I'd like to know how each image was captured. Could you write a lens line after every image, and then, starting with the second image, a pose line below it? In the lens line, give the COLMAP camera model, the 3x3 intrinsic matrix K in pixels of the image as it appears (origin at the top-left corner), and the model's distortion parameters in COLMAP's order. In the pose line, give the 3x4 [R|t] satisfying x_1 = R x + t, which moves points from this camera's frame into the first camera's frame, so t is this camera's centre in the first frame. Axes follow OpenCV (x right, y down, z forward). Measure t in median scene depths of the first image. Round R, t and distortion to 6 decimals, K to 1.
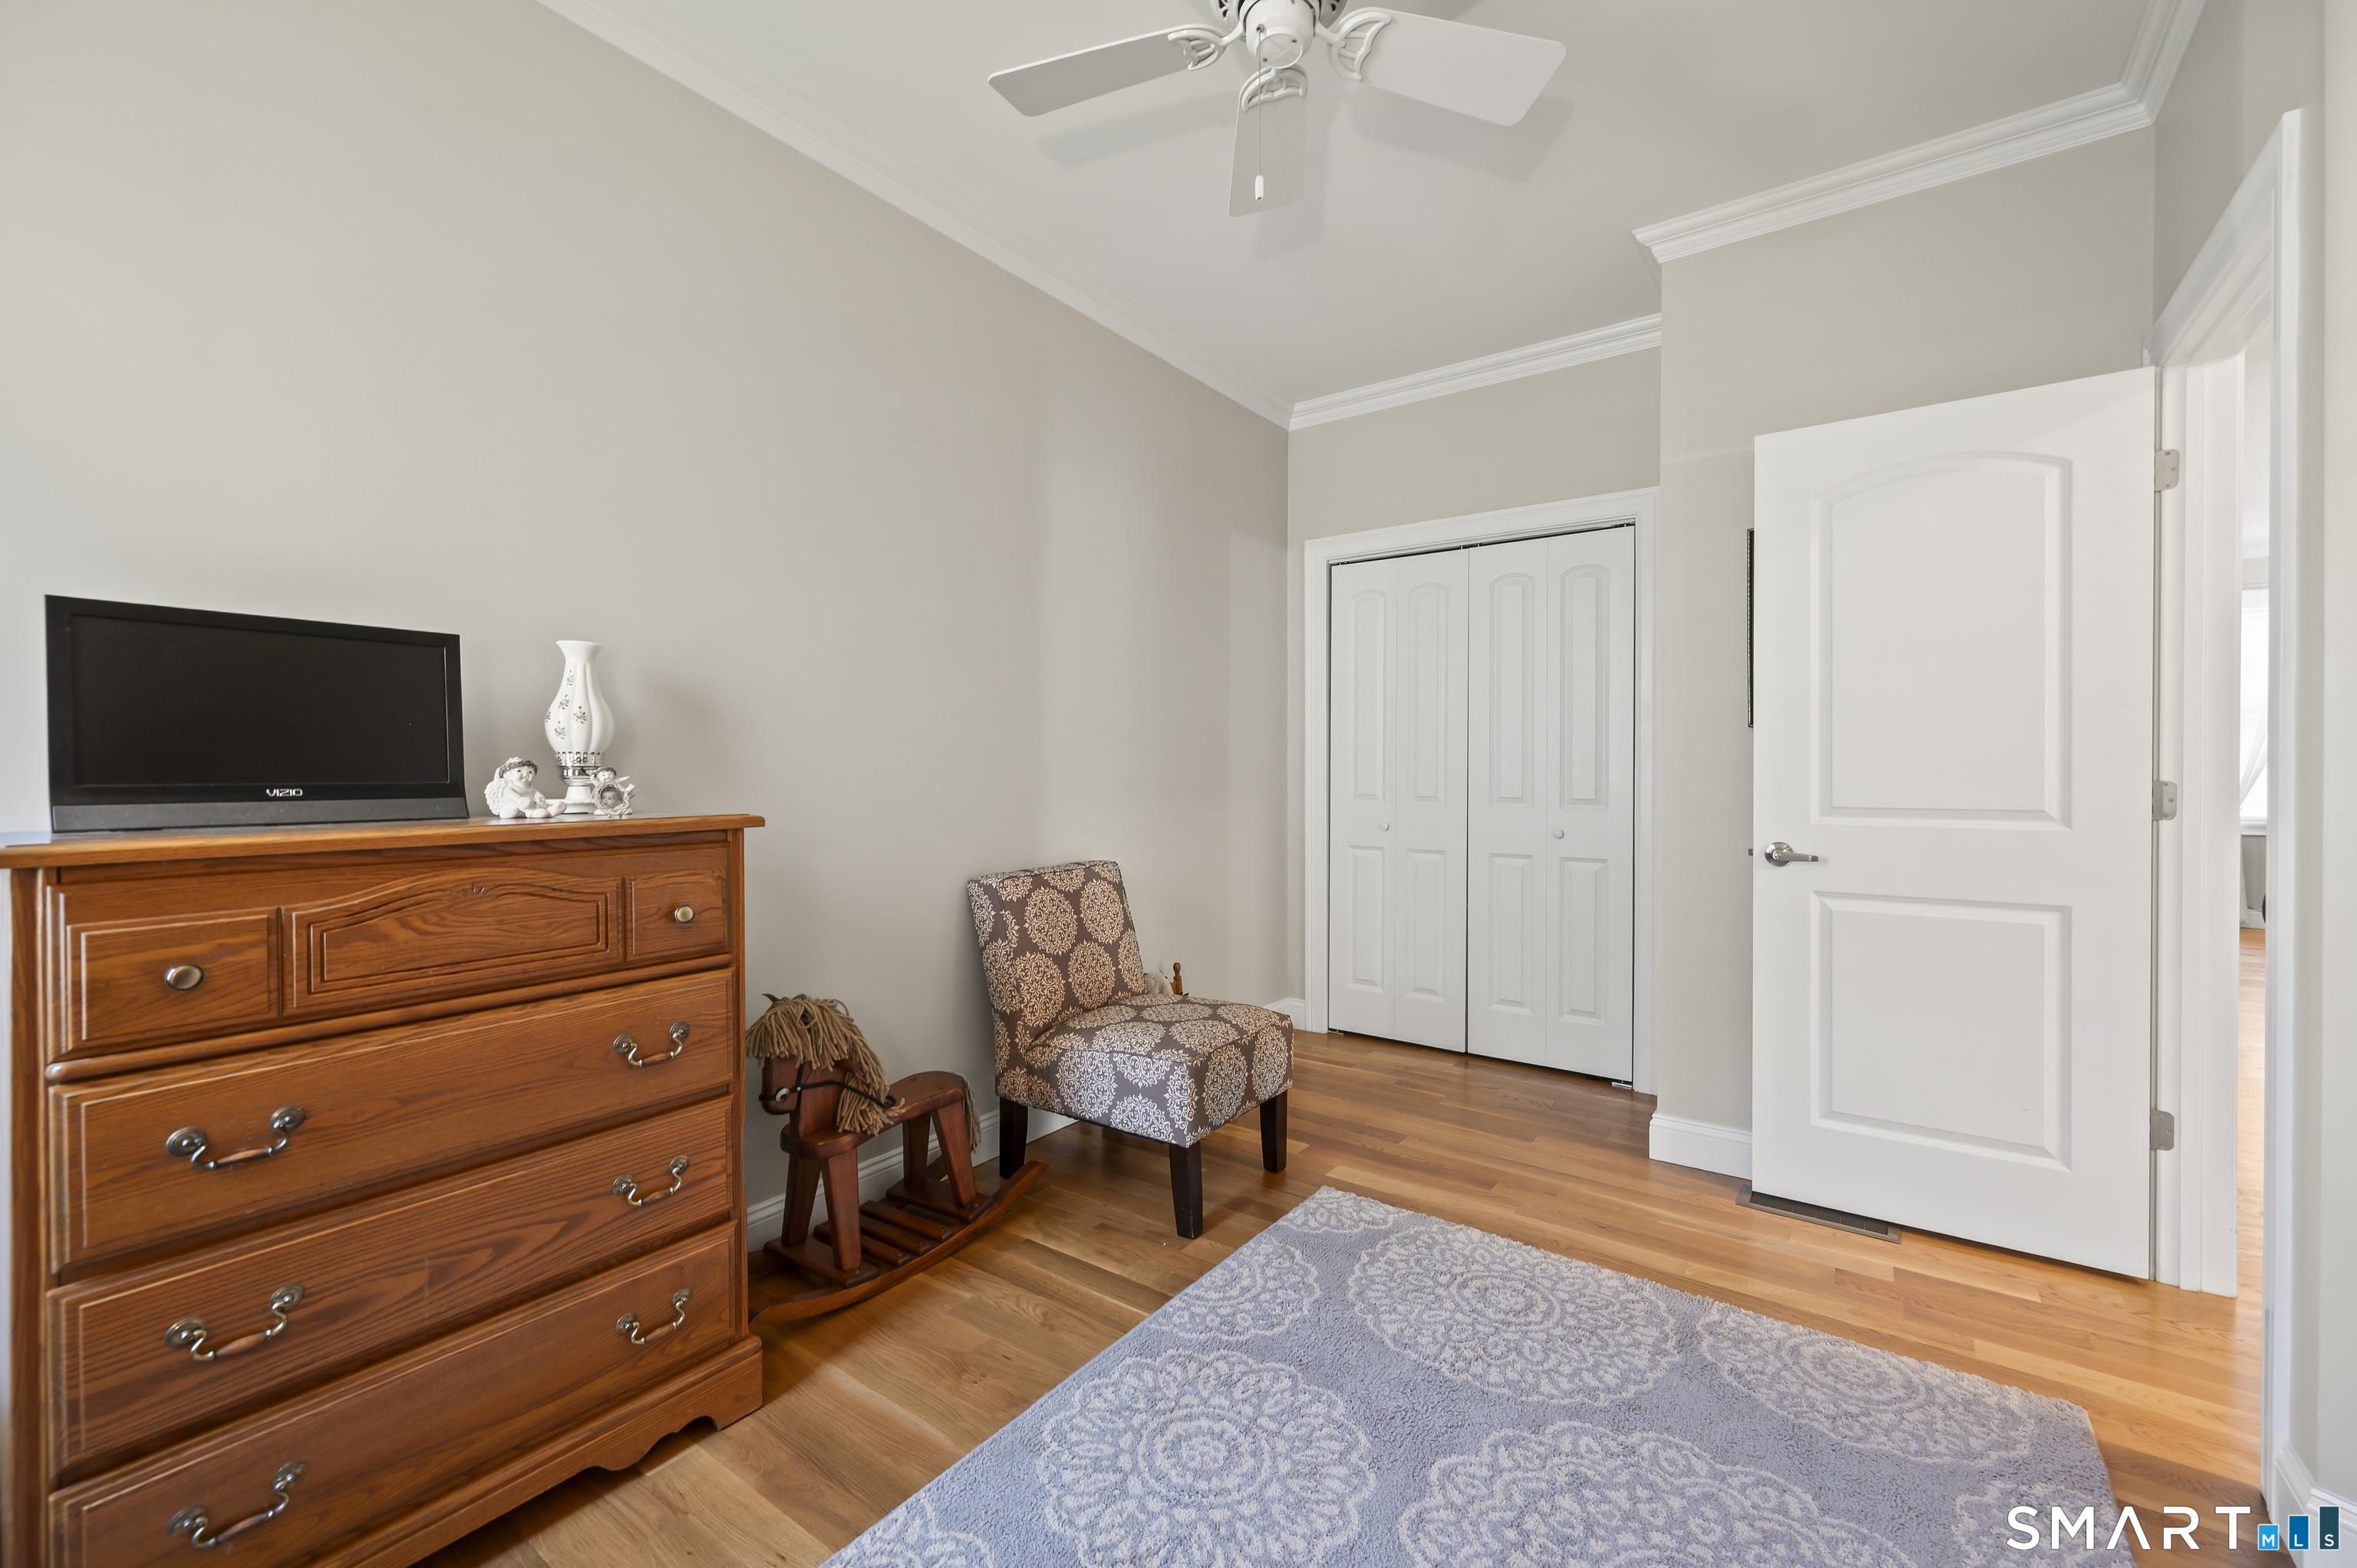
lens RADIAL K [[945.4, 0, 1167.6], [0, 945.4, 772.4], [0, 0, 1]] dist [-0.000377, -0.000132]
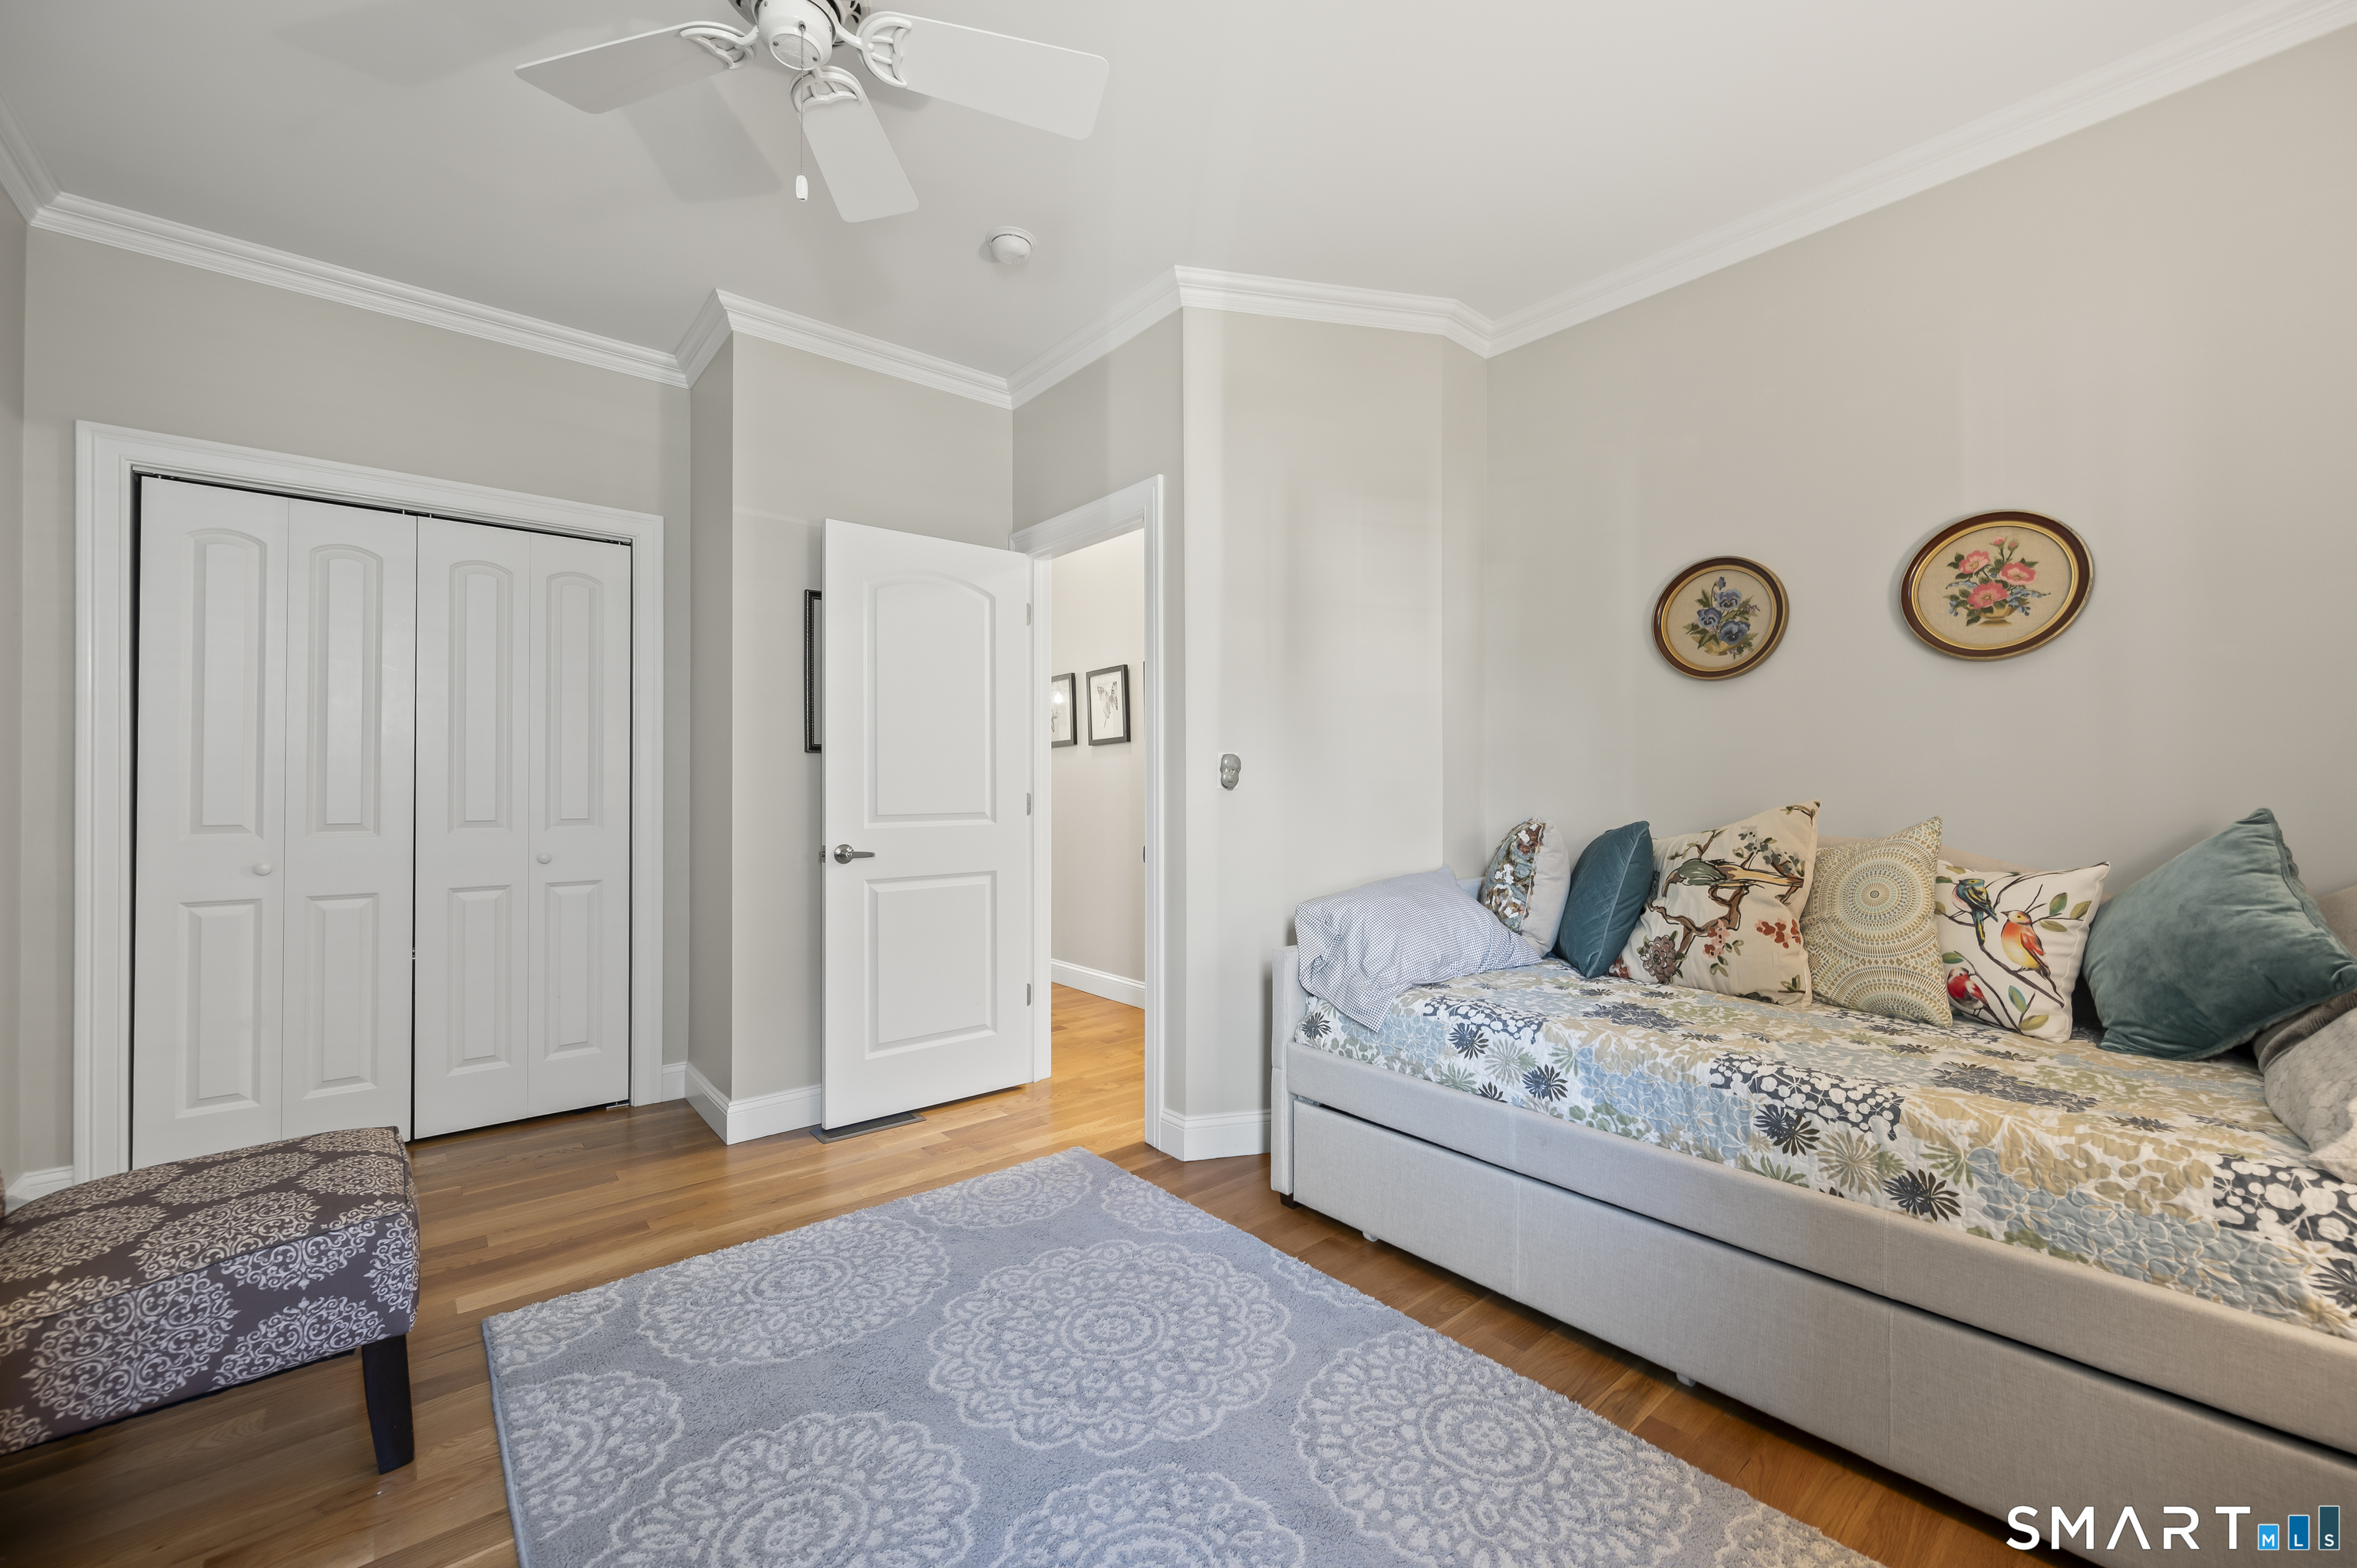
lens RADIAL K [[948.4, 0, 1190.3], [0, 948.4, 775.3], [0, 0, 1]] dist [0.000945, 0.000036]
pose [[0.238112, 0.009214, 0.971194, -0.498270], [0.006392, 0.999918, -0.011054, -0.001658], [-0.971217, 0.008840, 0.238034, 0.257285]]
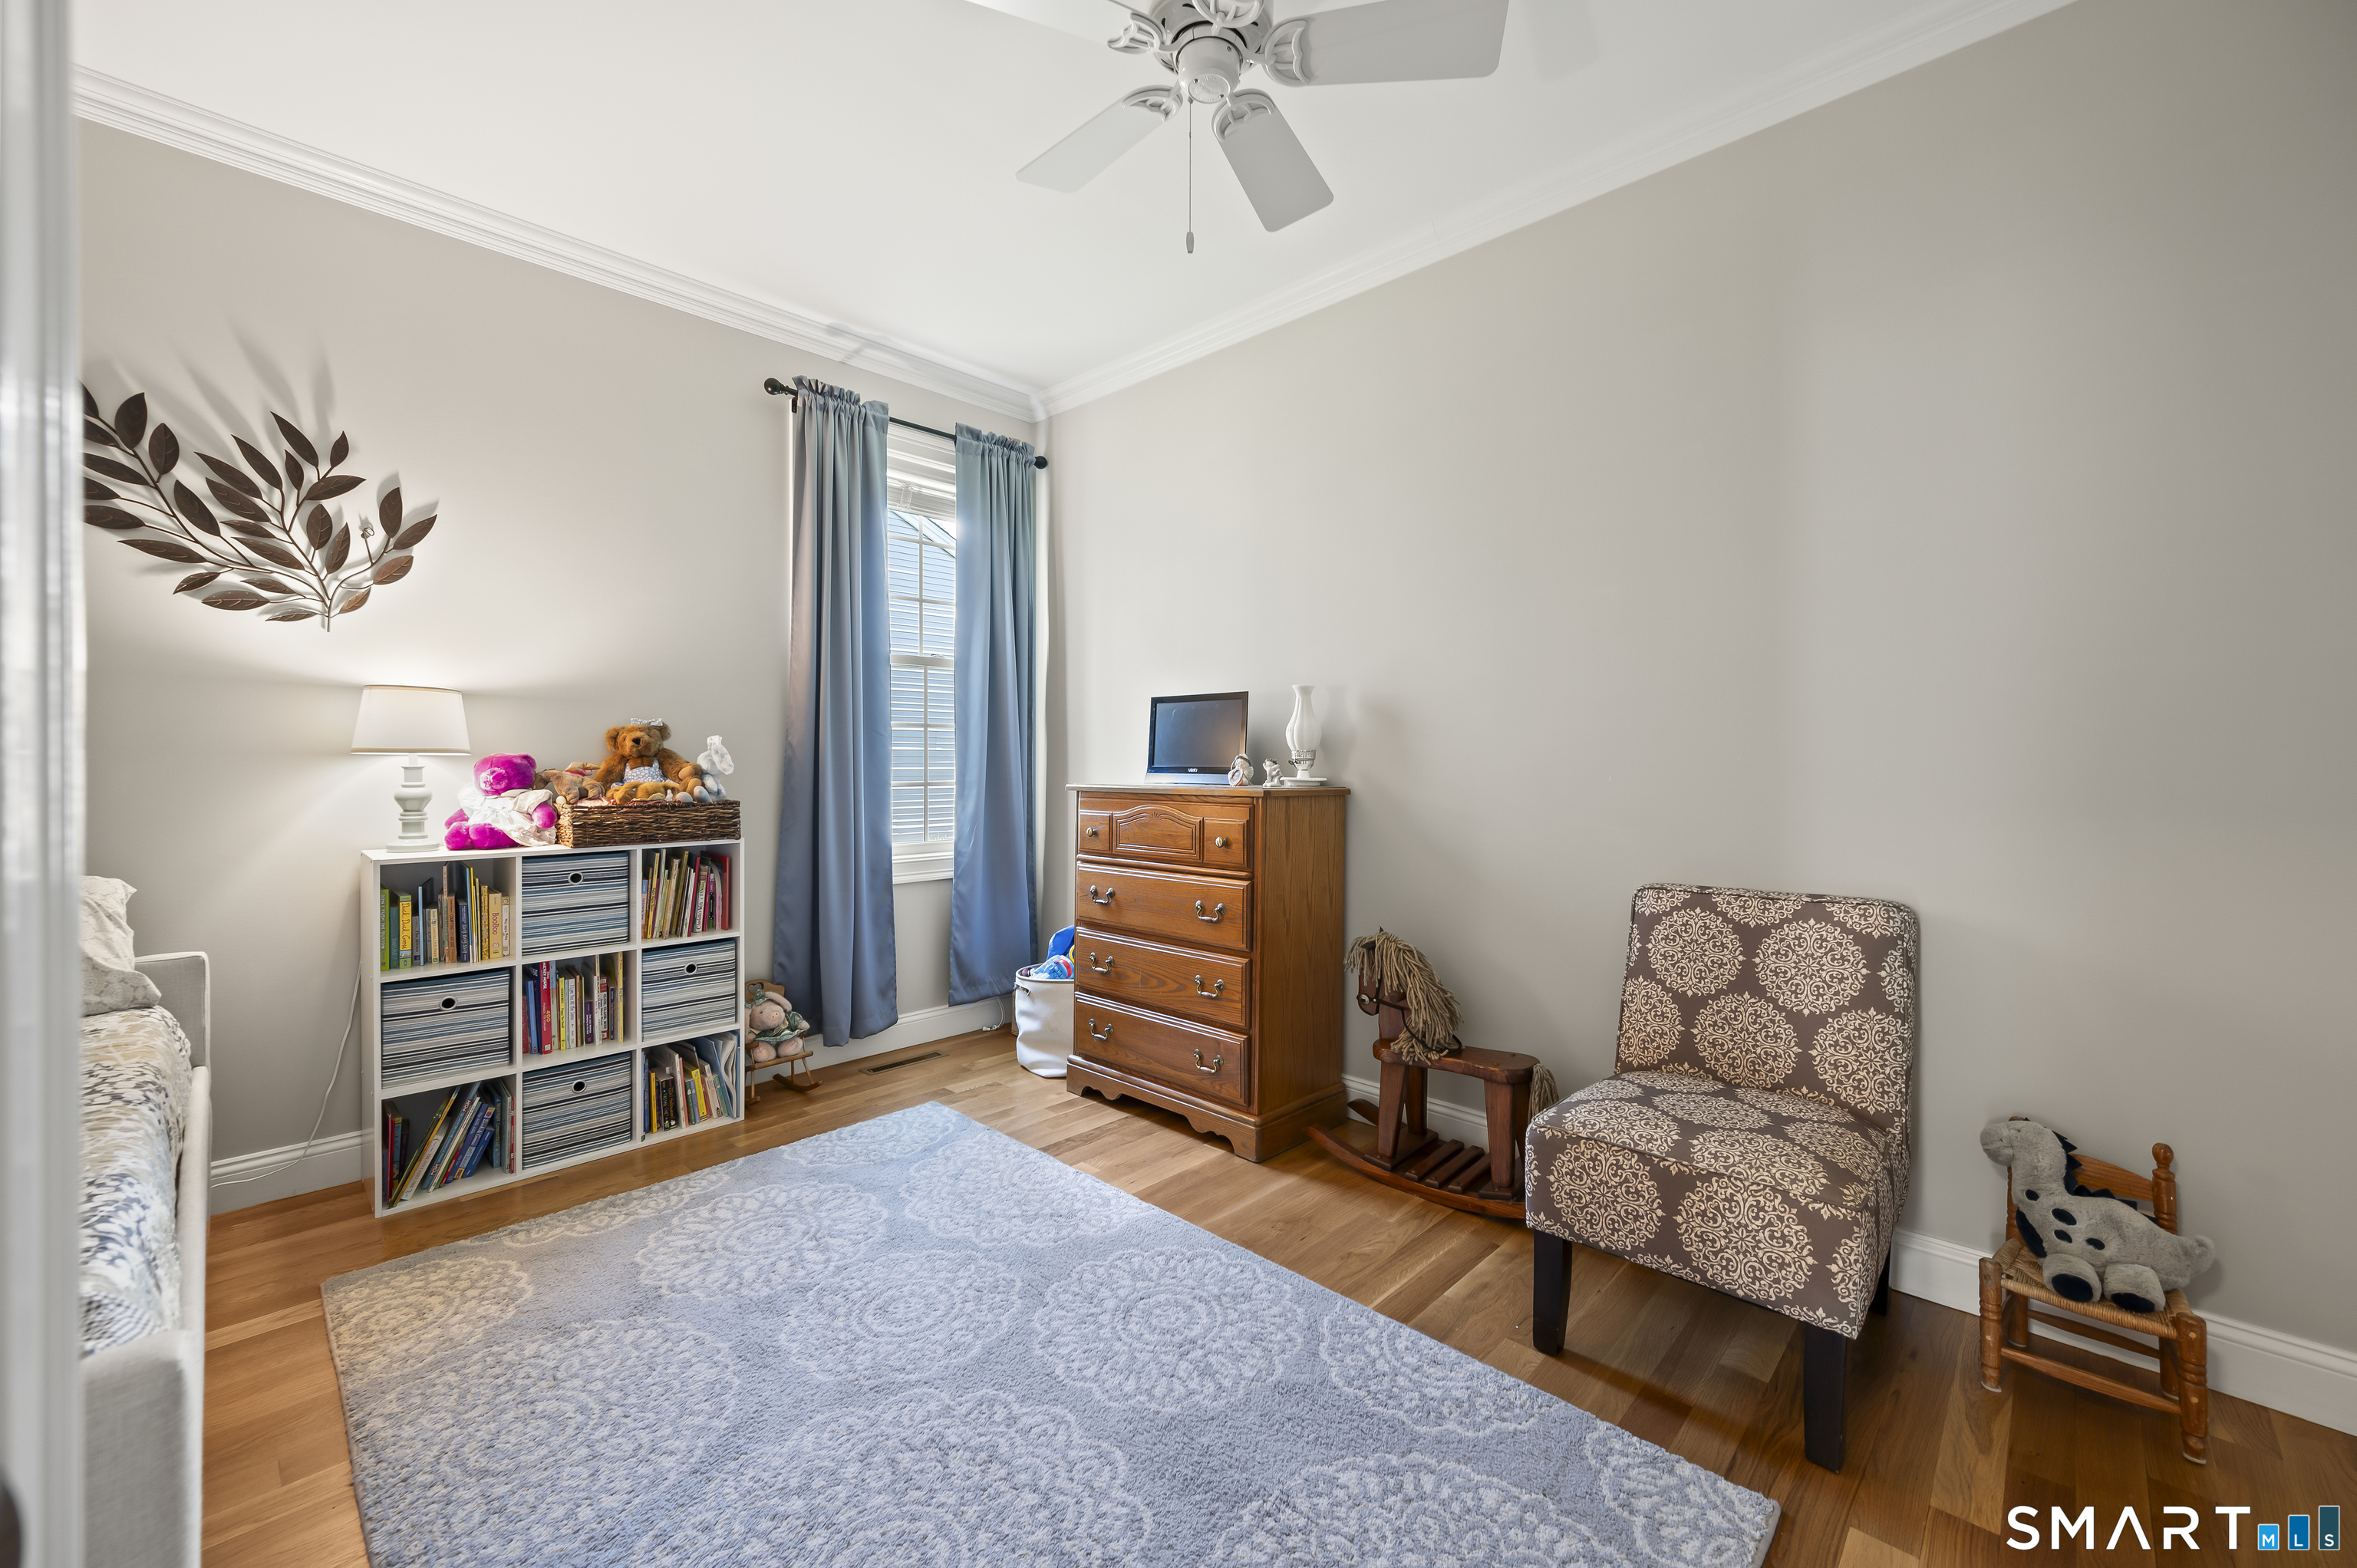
lens RADIAL K [[962.9, 0, 1201.0], [0, 962.9, 773.8], [0, 0, 1]] dist [-0.001469, -0.000288]
pose [[-0.133311, 0.008375, -0.991039, 0.809444], [-0.008875, 0.999914, 0.009644, 0.004203], [0.991034, 0.010081, -0.133226, 0.771727]]
